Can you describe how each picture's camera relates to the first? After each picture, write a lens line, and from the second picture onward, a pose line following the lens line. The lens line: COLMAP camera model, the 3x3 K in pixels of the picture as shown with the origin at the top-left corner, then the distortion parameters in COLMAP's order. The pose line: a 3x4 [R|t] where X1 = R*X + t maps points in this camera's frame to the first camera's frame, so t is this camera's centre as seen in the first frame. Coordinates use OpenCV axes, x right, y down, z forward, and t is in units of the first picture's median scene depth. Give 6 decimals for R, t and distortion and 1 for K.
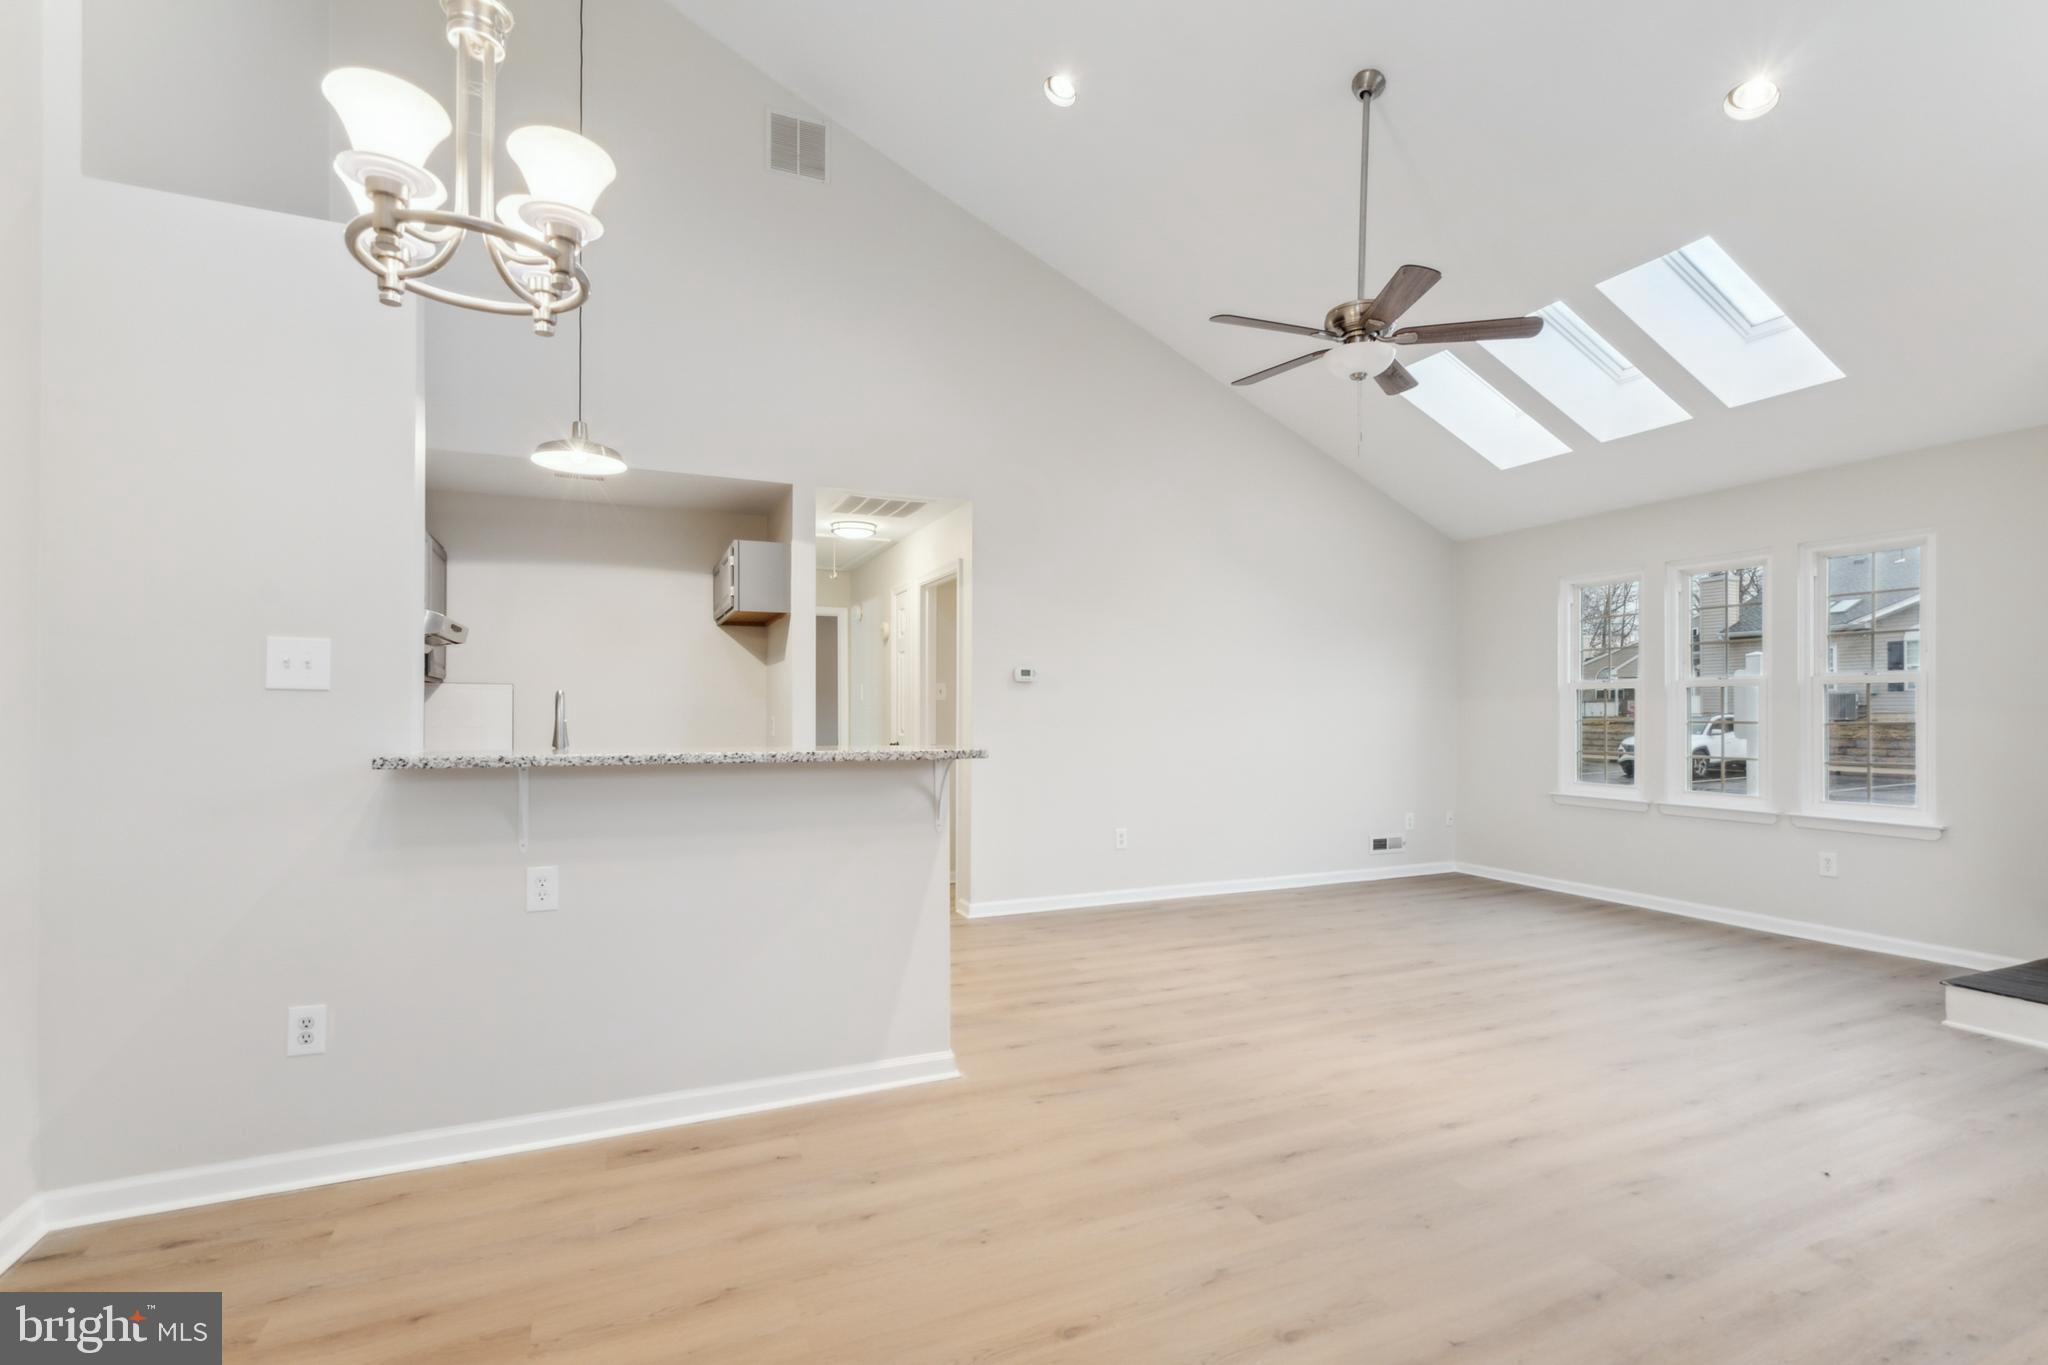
lens RADIAL K [[941.1, 0, 1016.0], [0, 941.1, 689.0], [0, 0, 1]] dist [-0.003287, 0.001155]
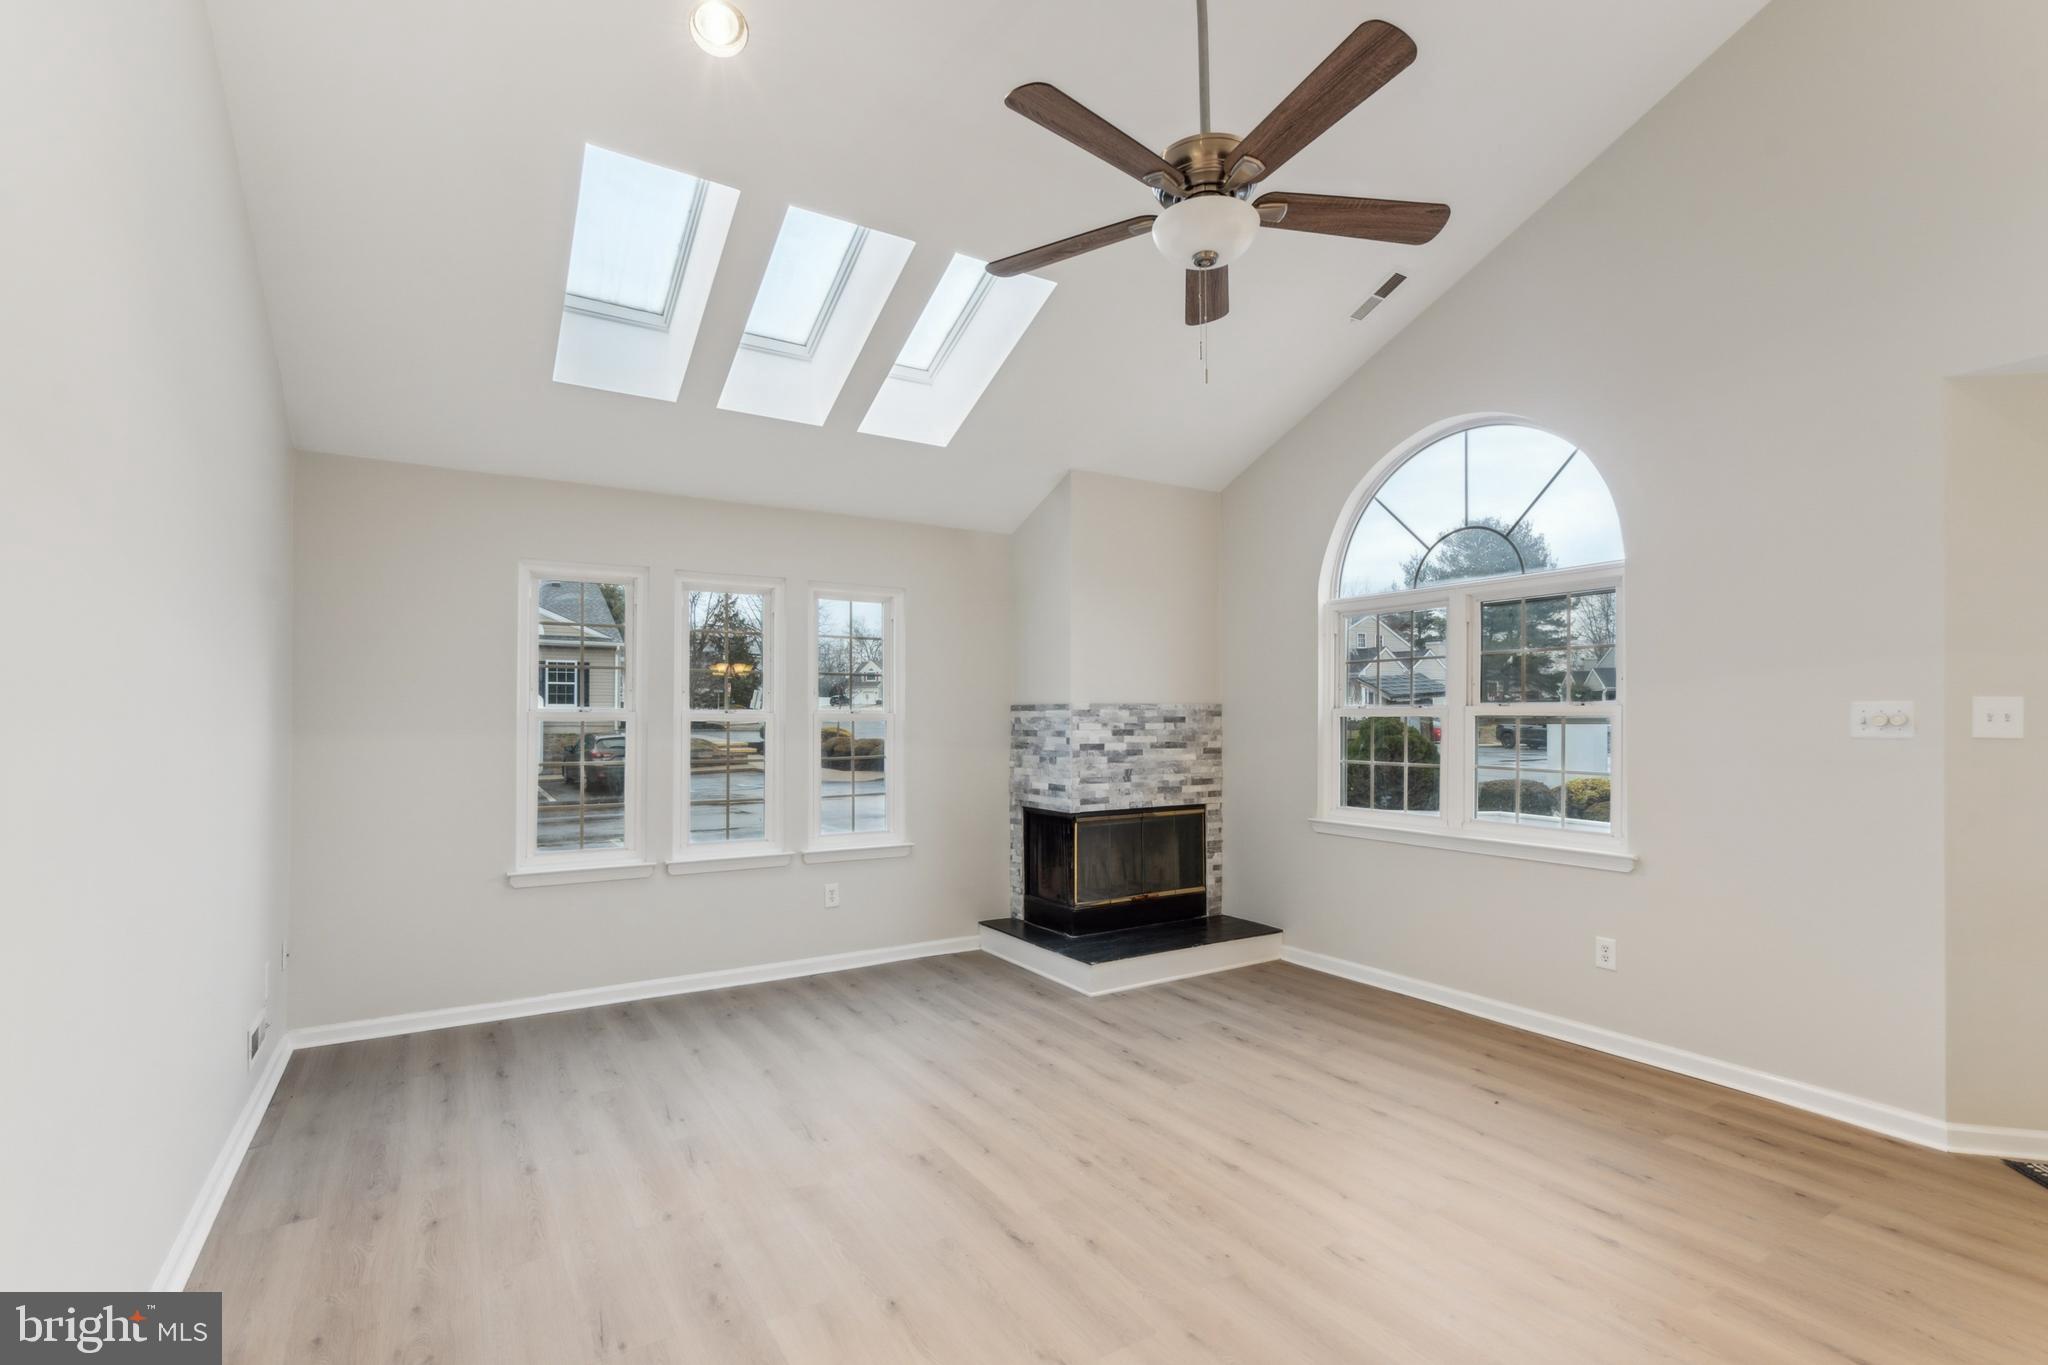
lens RADIAL K [[941.1, 0, 1013.5], [0, 941.1, 691.2], [0, 0, 1]] dist [-0.003287, 0.001155]
pose [[-0.147032, 0.031343, 0.988635, -0.213193], [-0.020601, 0.999184, -0.034741, -0.007000], [-0.988917, -0.025475, -0.146266, 1.033086]]
